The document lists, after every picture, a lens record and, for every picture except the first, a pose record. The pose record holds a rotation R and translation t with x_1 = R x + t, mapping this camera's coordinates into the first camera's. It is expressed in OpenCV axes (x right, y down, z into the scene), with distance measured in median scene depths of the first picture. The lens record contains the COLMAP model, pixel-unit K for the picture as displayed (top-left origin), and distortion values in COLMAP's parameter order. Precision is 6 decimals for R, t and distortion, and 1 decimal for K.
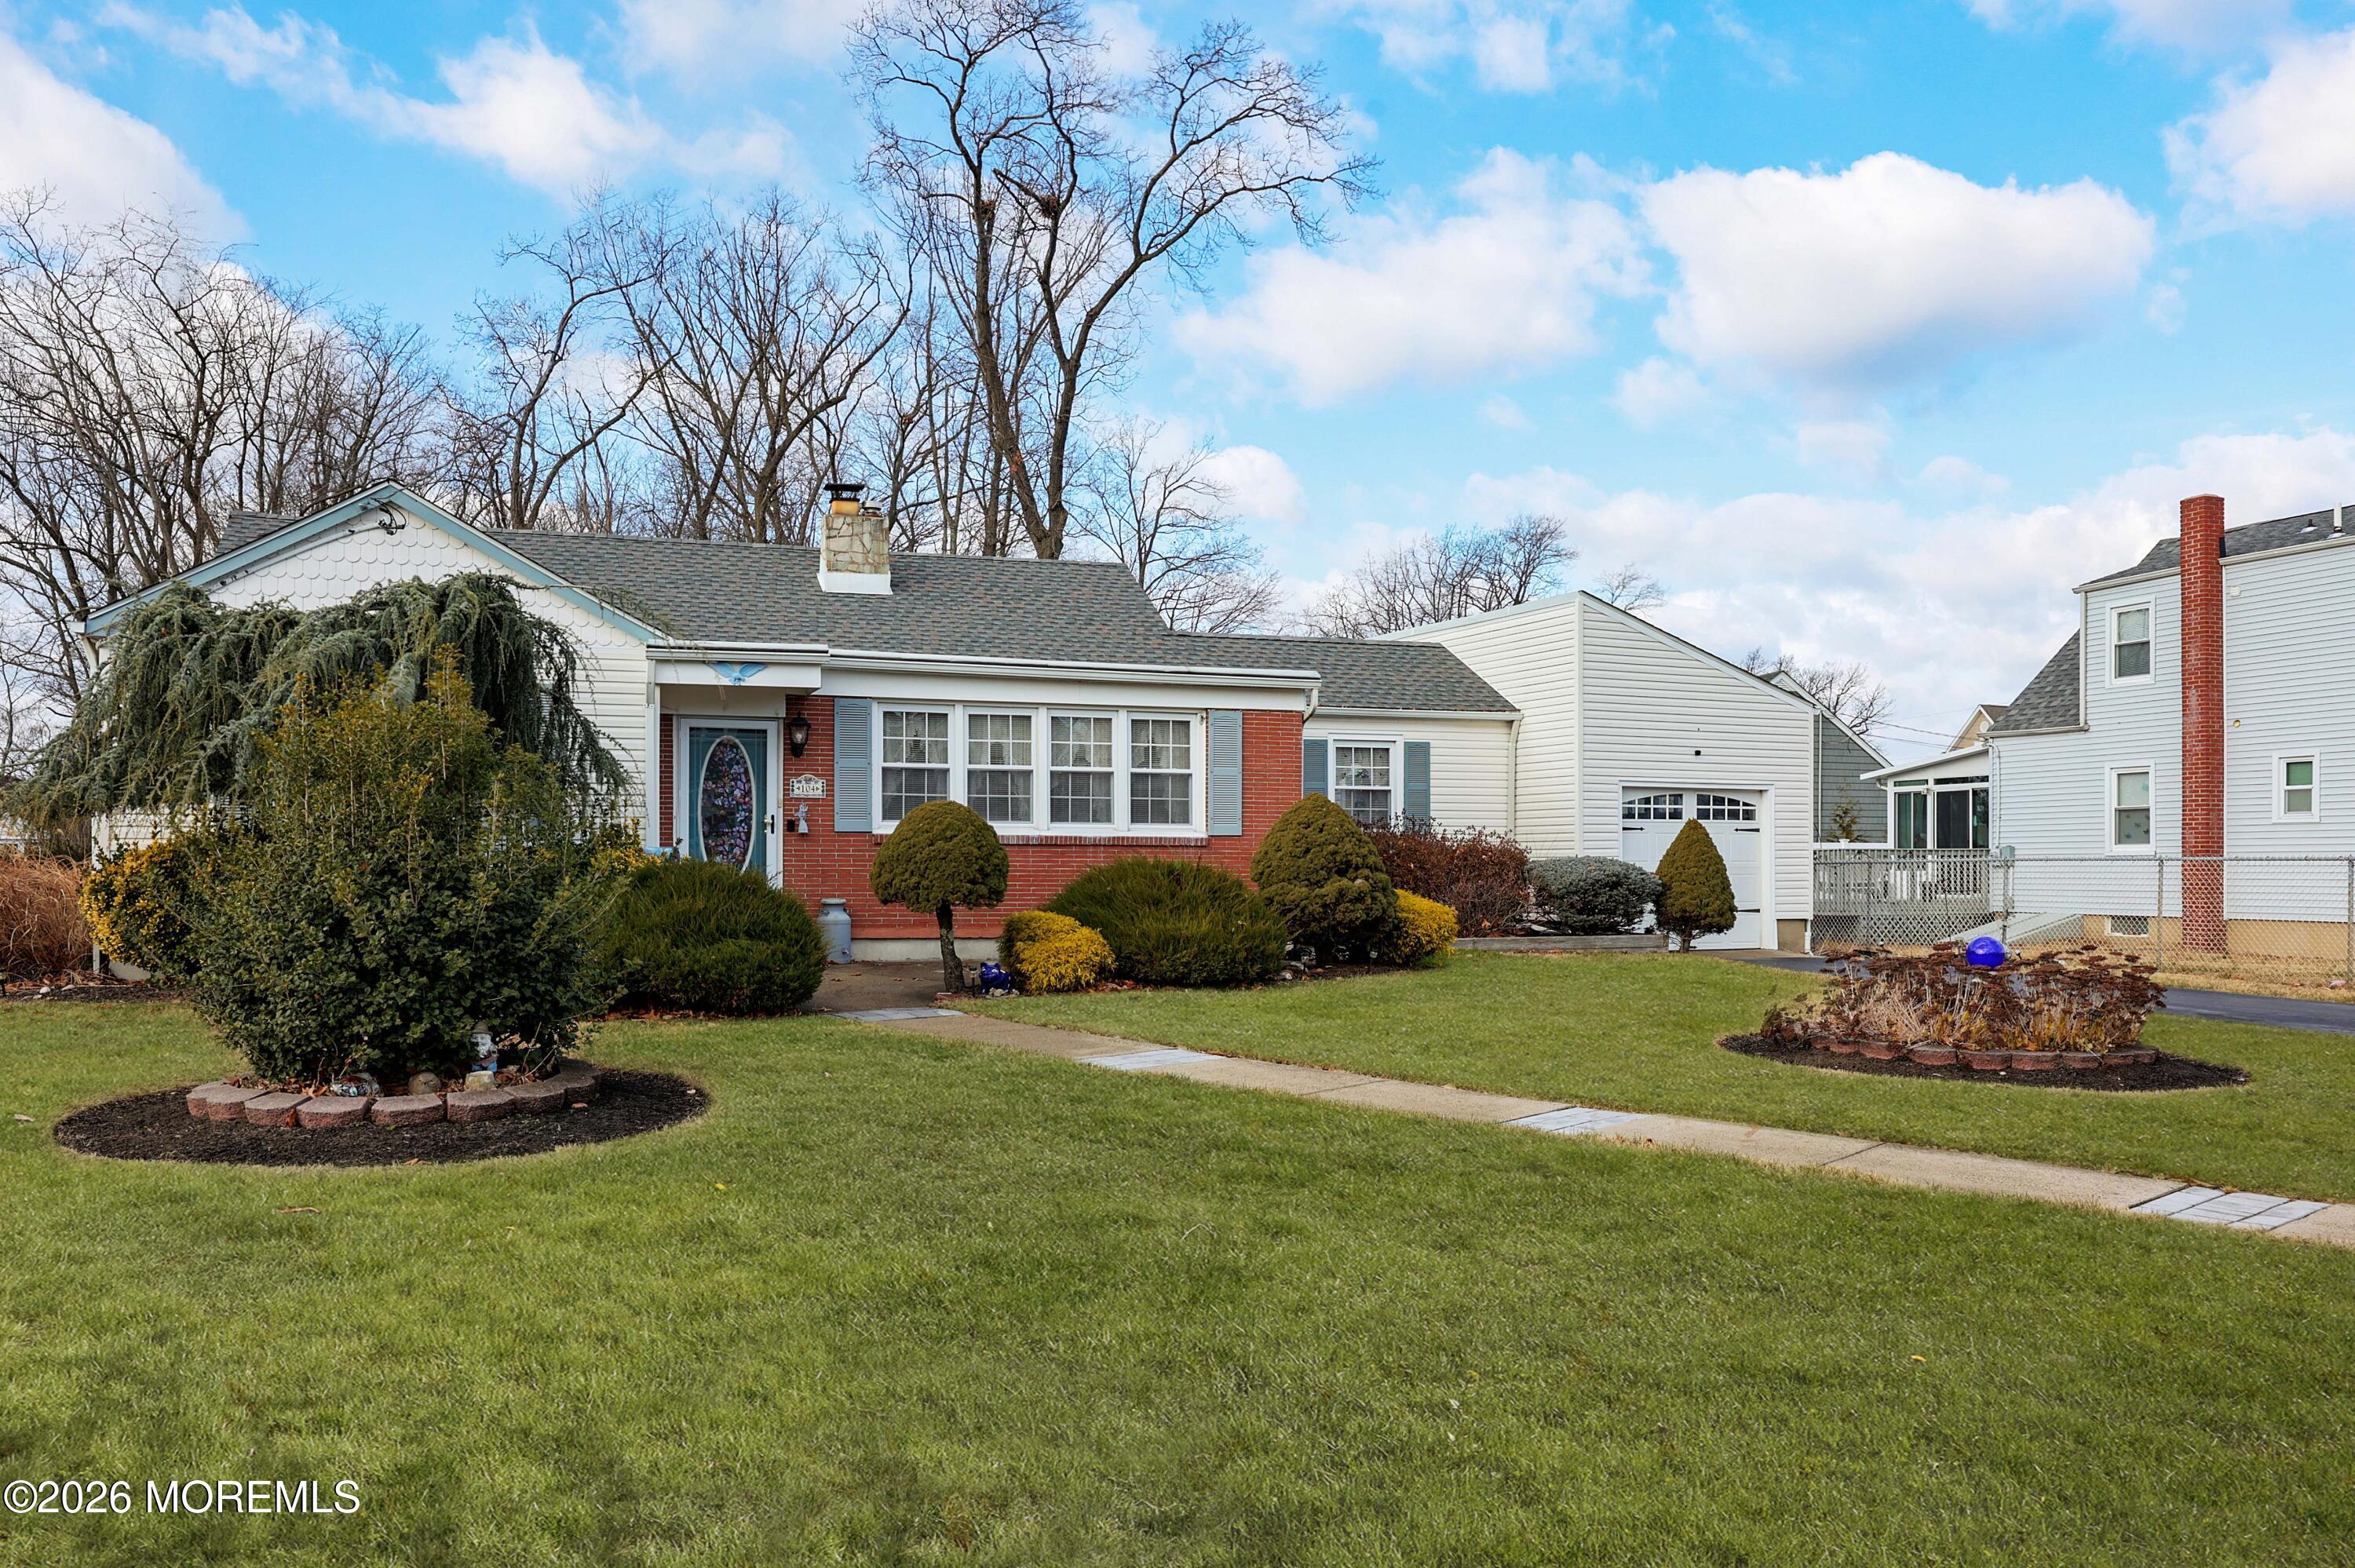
lens RADIAL K [[1700.7, 0, 1173.4], [0, 1700.7, 843.4], [0, 0, 1]] dist [0.002363, -0.008165]
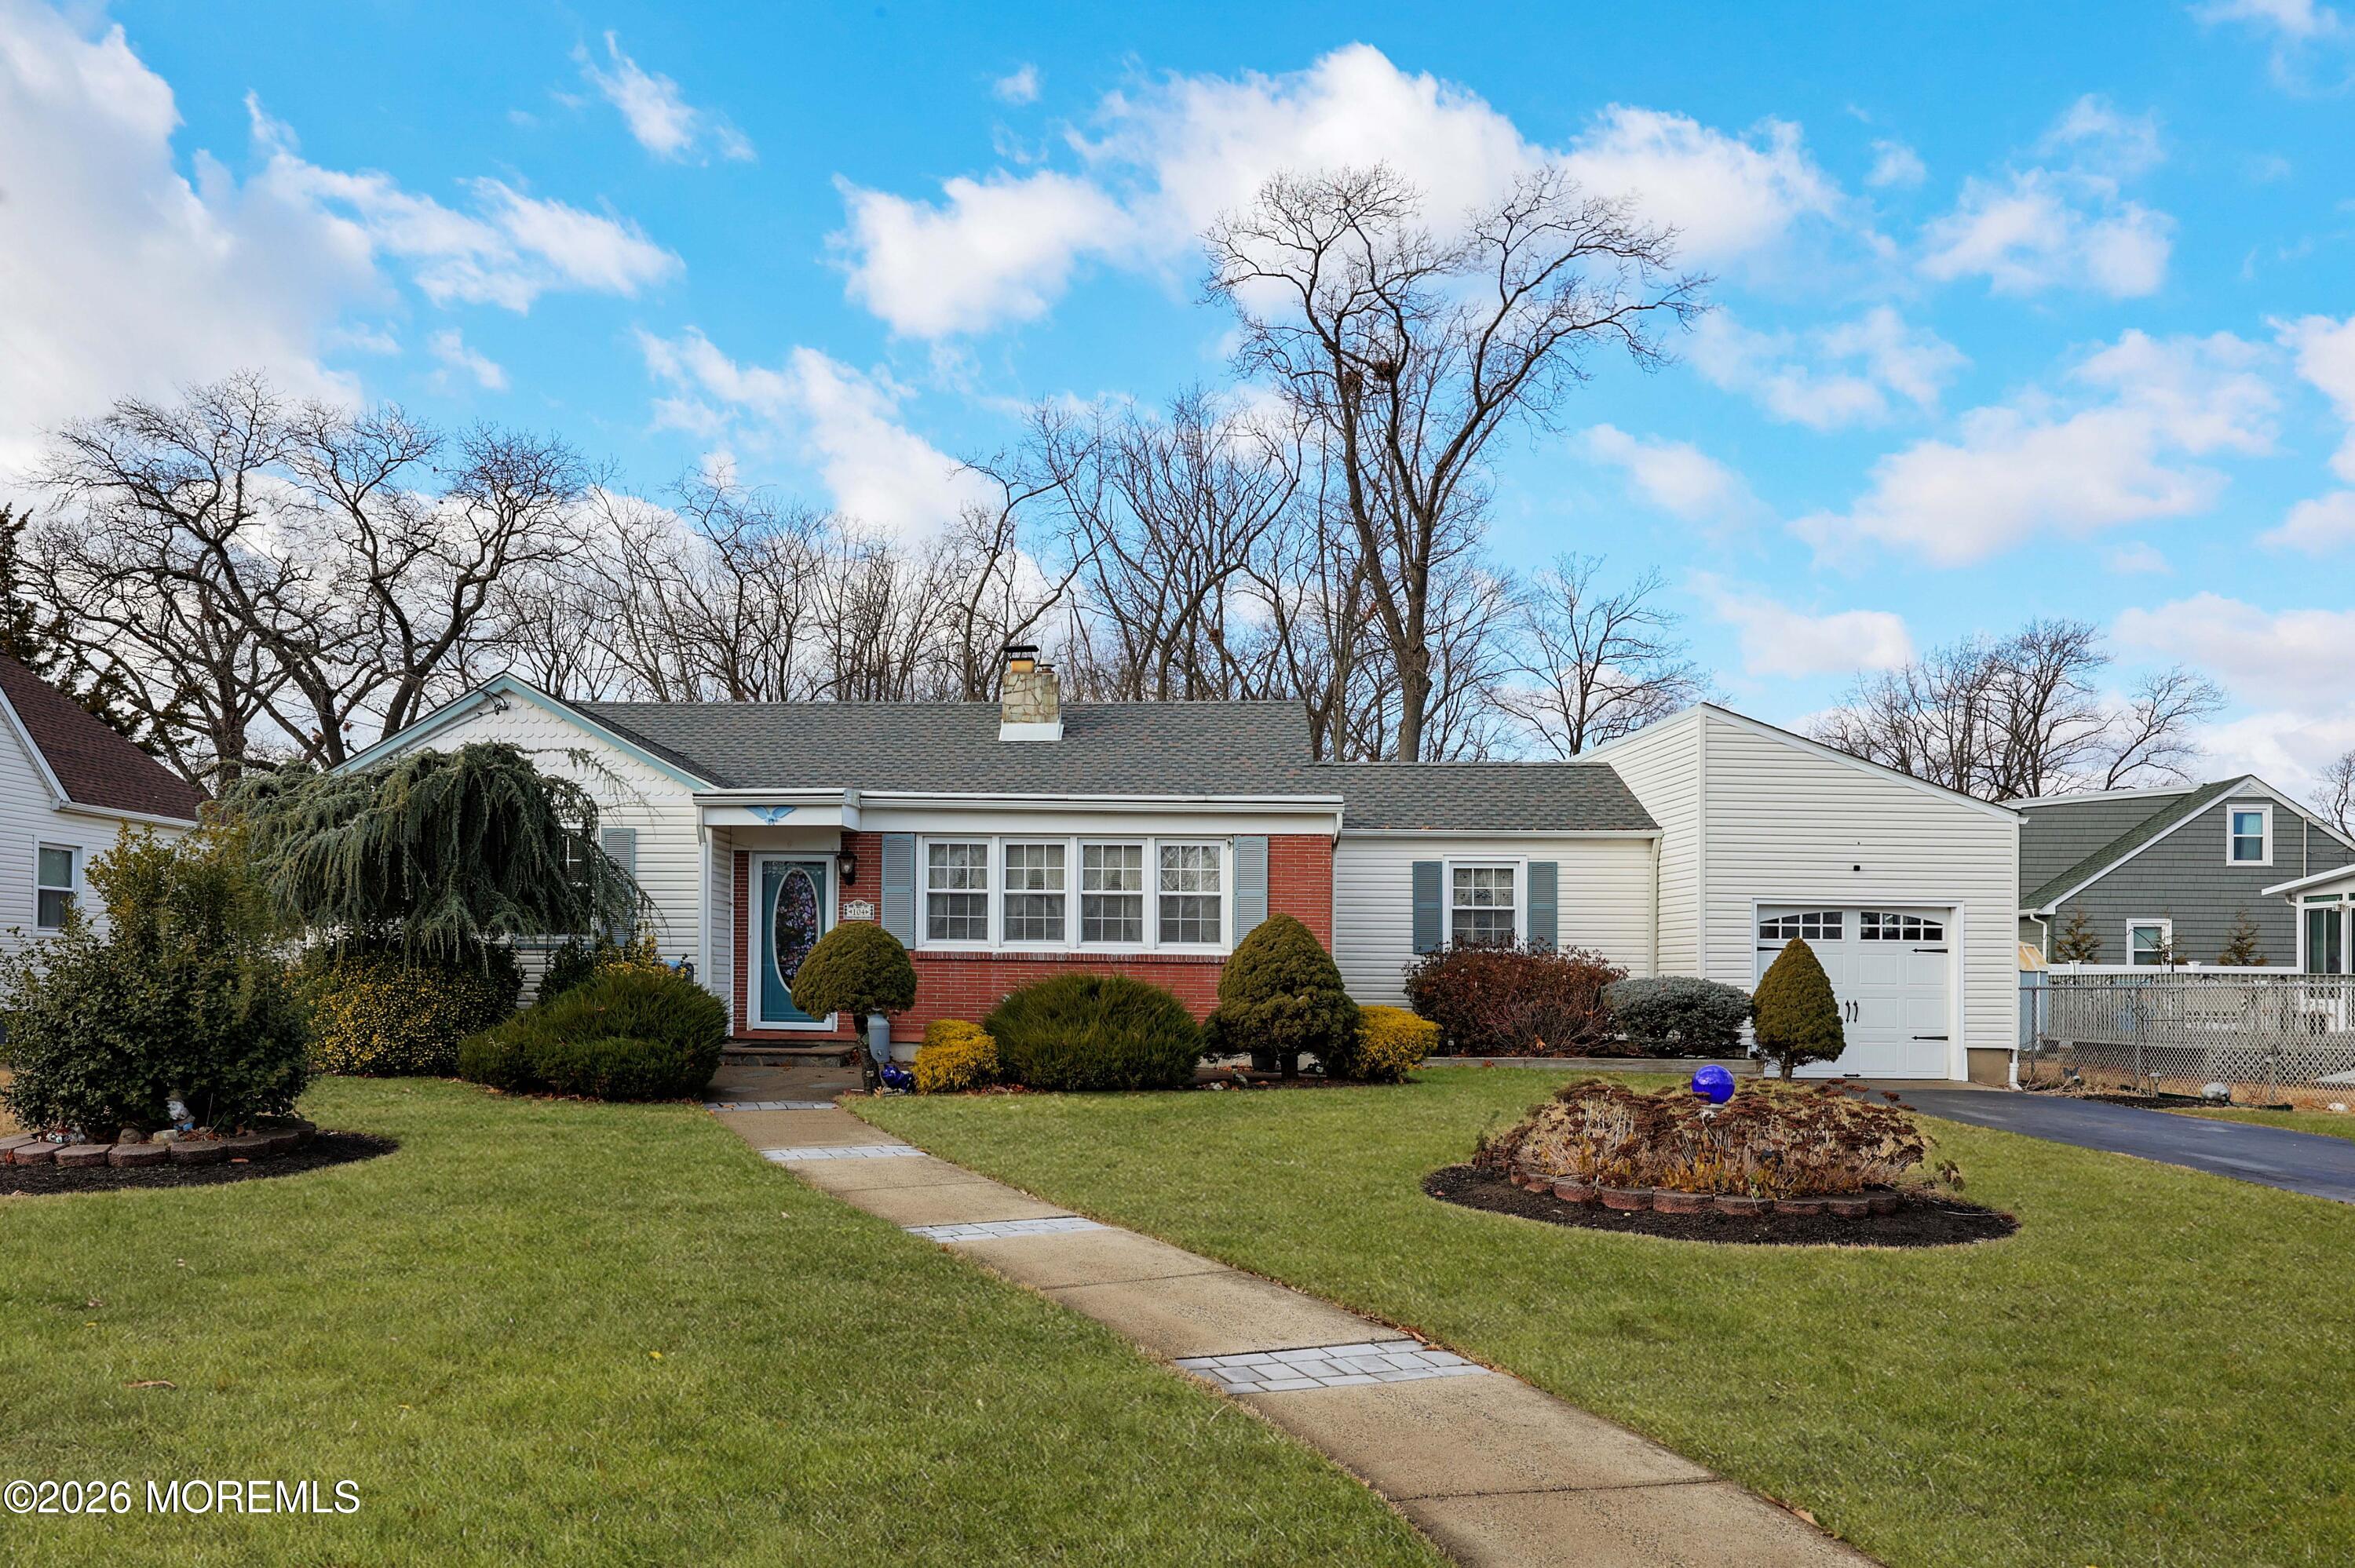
lens RADIAL K [[1556.6, 0, 1190.6], [0, 1556.6, 949.9], [0, 0, 1]] dist [-0.000753, -0.001509]
pose [[0.929772, 0.002058, -0.368131, 0.336069], [-0.005395, 0.999953, -0.008036, 0.000957], [0.368097, 0.009458, 0.929739, 0.081072]]
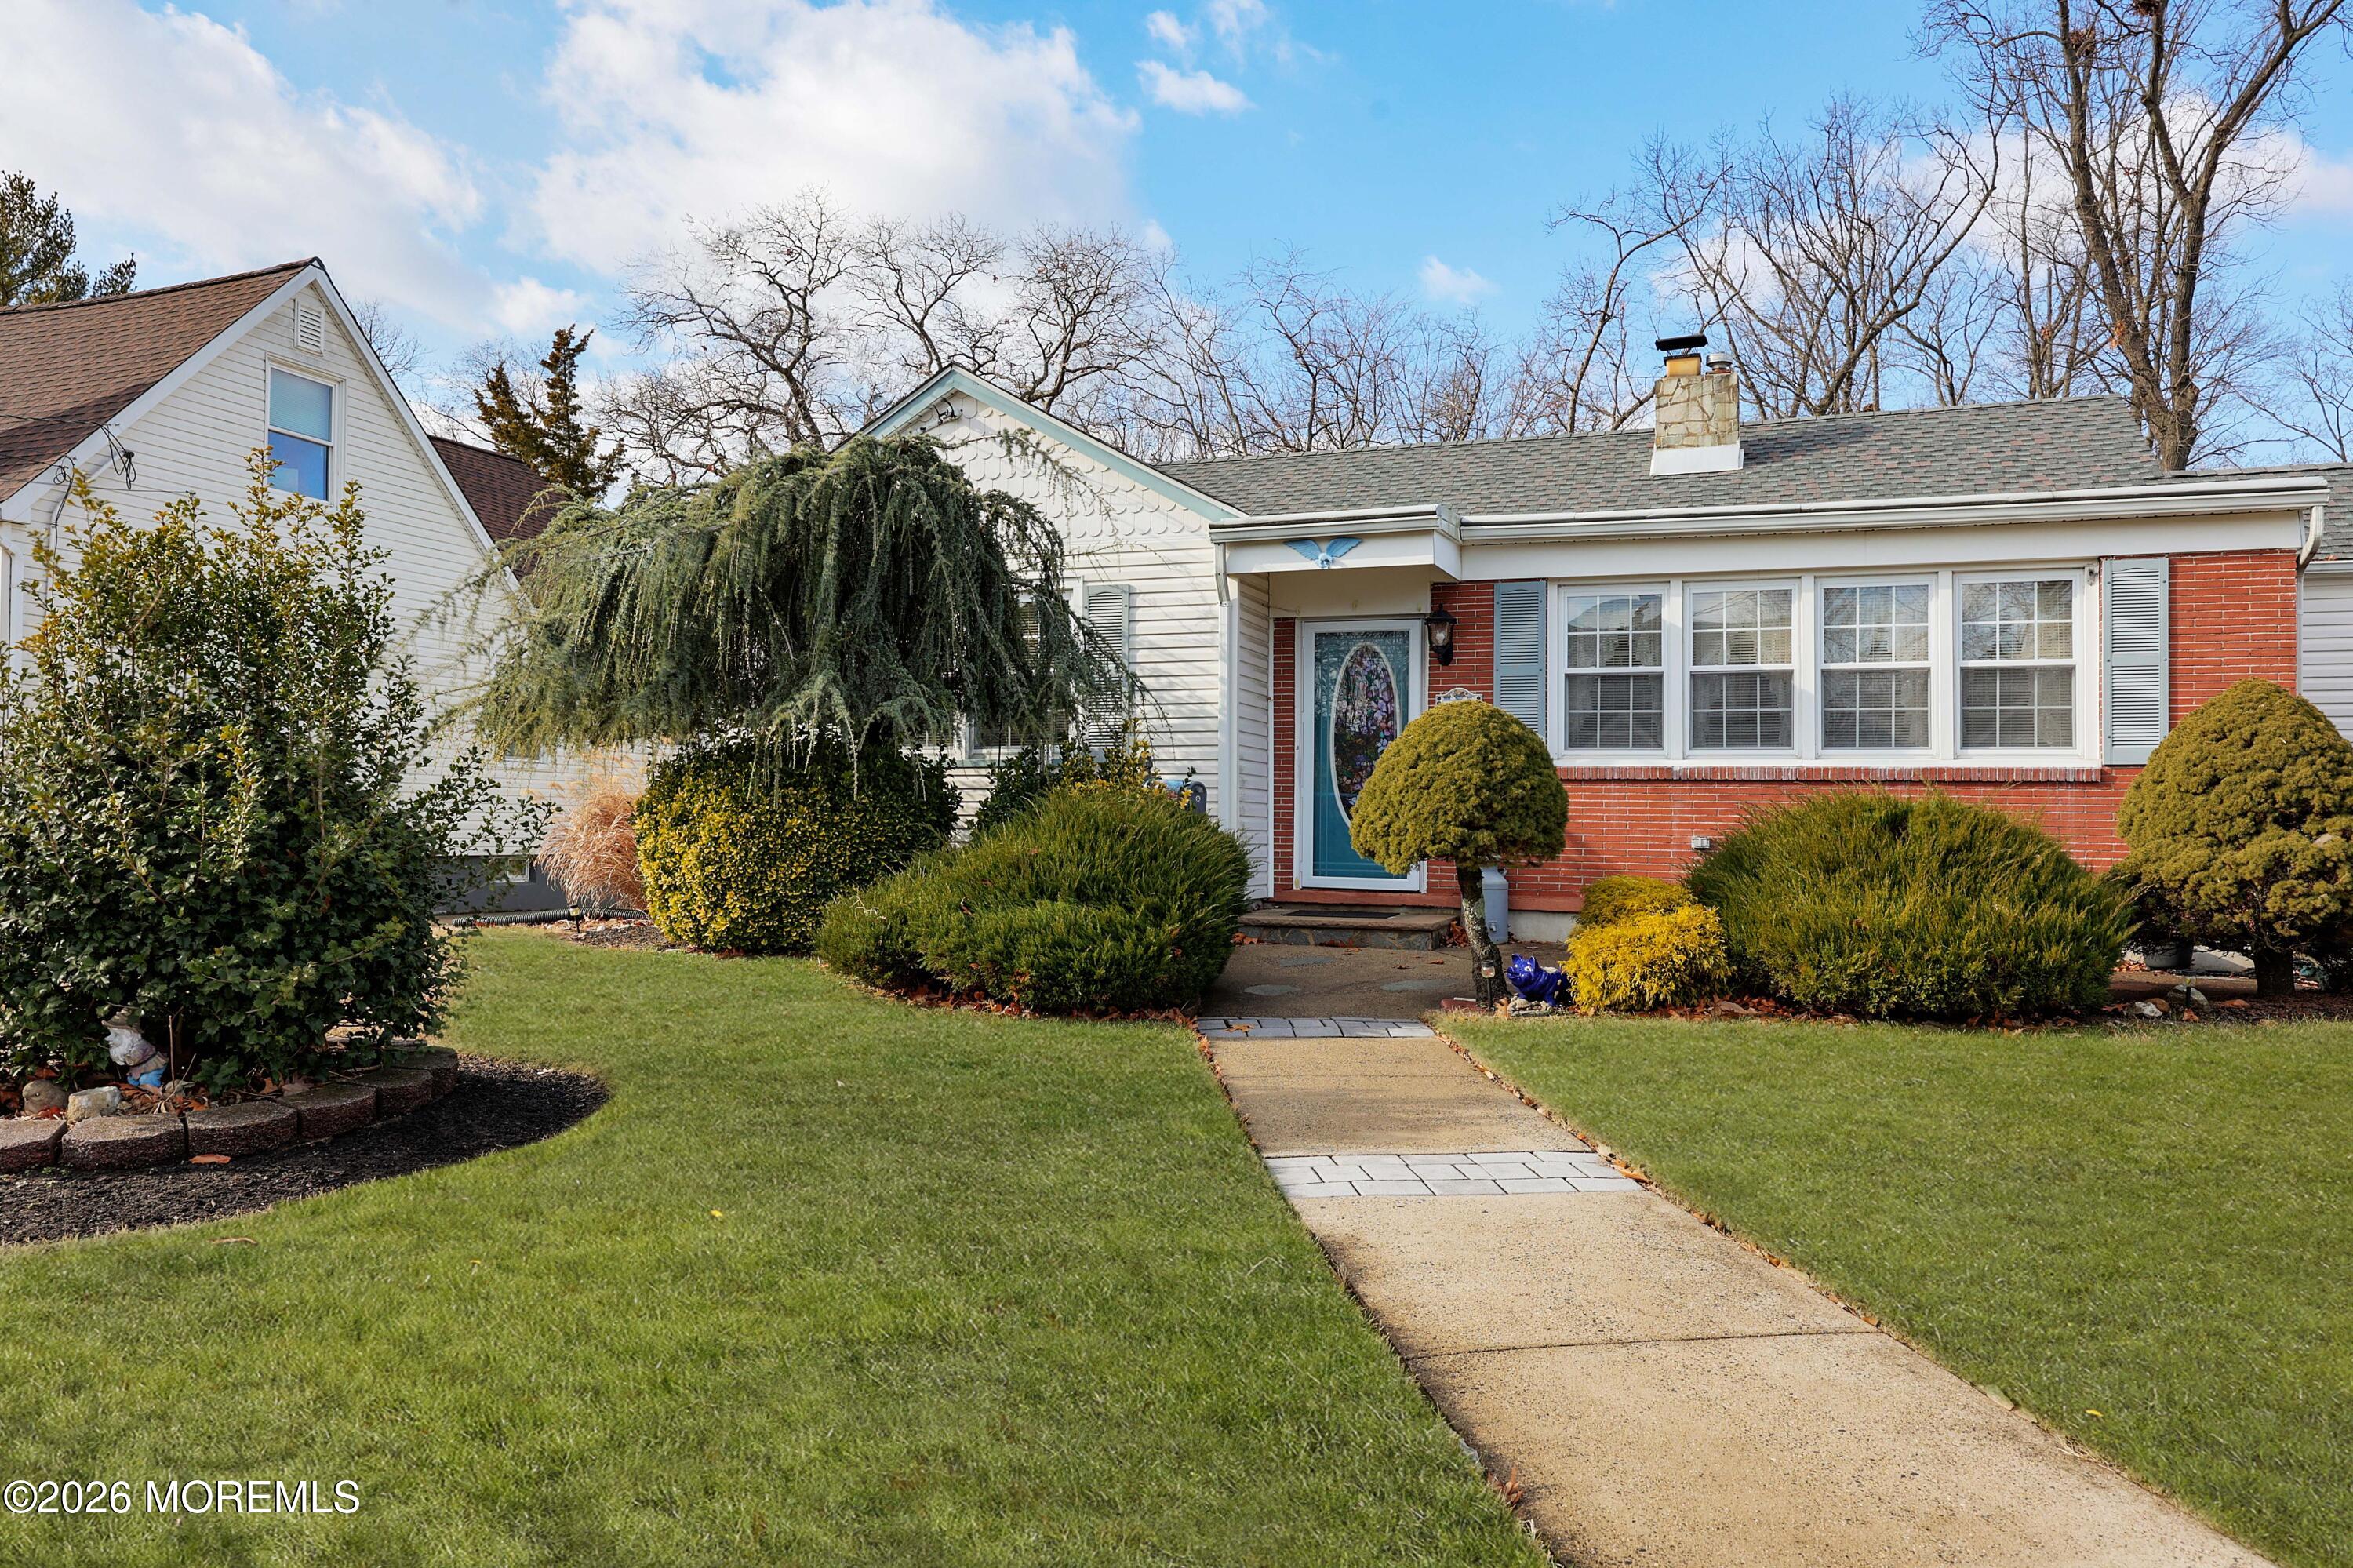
lens RADIAL K [[1566.7, 0, 1318.5], [0, 1566.7, 793.1], [0, 0, 1]] dist [0.002795, 0.001094]
pose [[0.787023, -0.006584, -0.616888, 0.138745], [-0.003336, 0.999883, -0.014926, 0.014071], [0.616914, 0.013805, 0.786909, 0.364964]]
